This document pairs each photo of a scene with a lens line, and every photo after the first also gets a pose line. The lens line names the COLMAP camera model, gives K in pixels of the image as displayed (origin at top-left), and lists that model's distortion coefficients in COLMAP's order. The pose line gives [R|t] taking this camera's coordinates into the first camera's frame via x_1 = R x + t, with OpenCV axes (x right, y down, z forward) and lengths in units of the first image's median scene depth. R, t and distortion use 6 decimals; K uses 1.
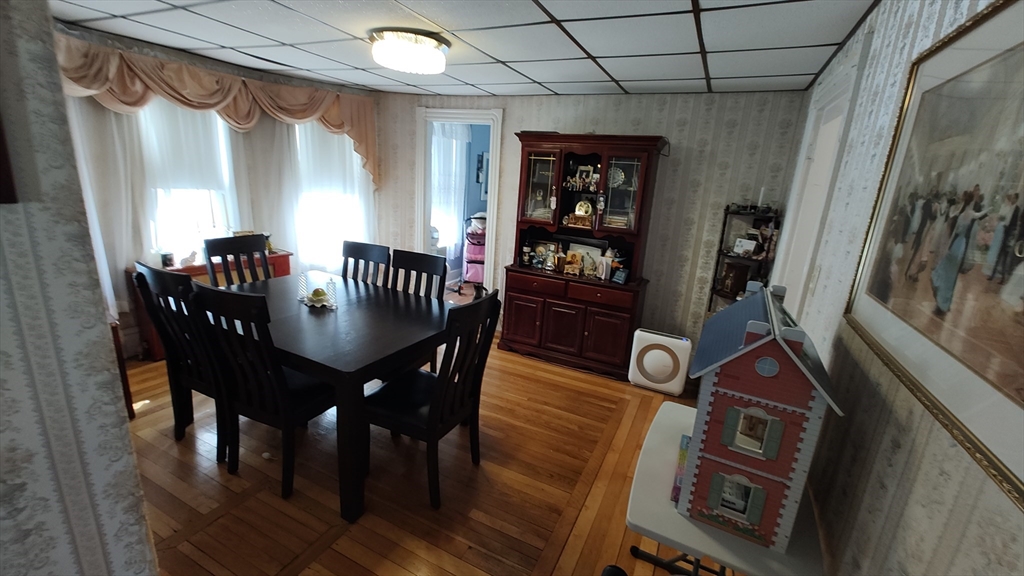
lens RADIAL K [[423.8, 0, 518.3], [0, 423.8, 293.5], [0, 0, 1]] dist [-0.001291, 0.003258]
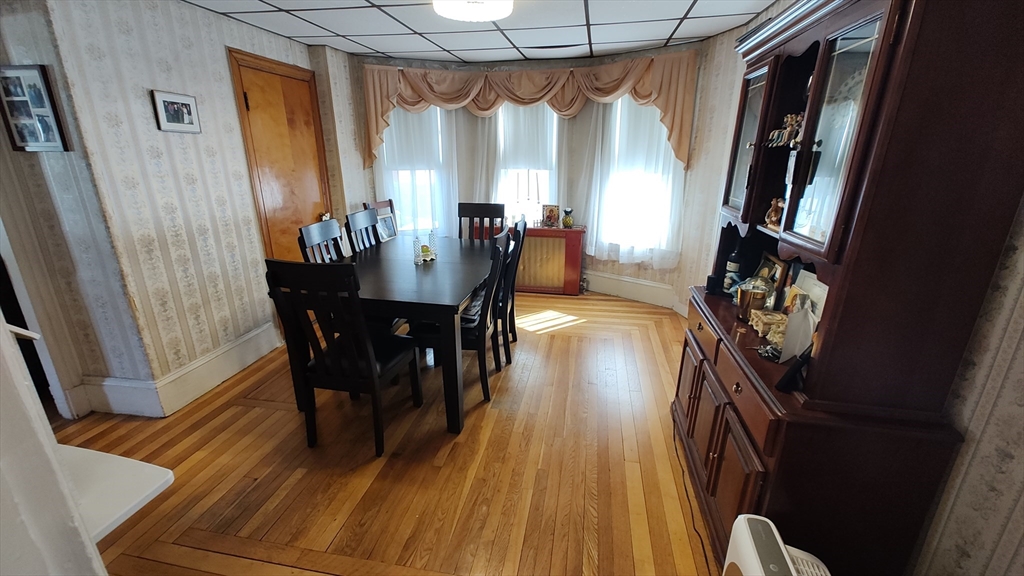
lens RADIAL K [[423.8, 0, 509.3], [0, 423.8, 289.4], [0, 0, 1]] dist [-0.001291, 0.003258]
pose [[0.254938, 0.238618, -0.937053, 0.515184], [-0.234769, 0.955352, 0.179405, -0.118590], [0.938024, 0.174254, 0.299576, 0.638055]]
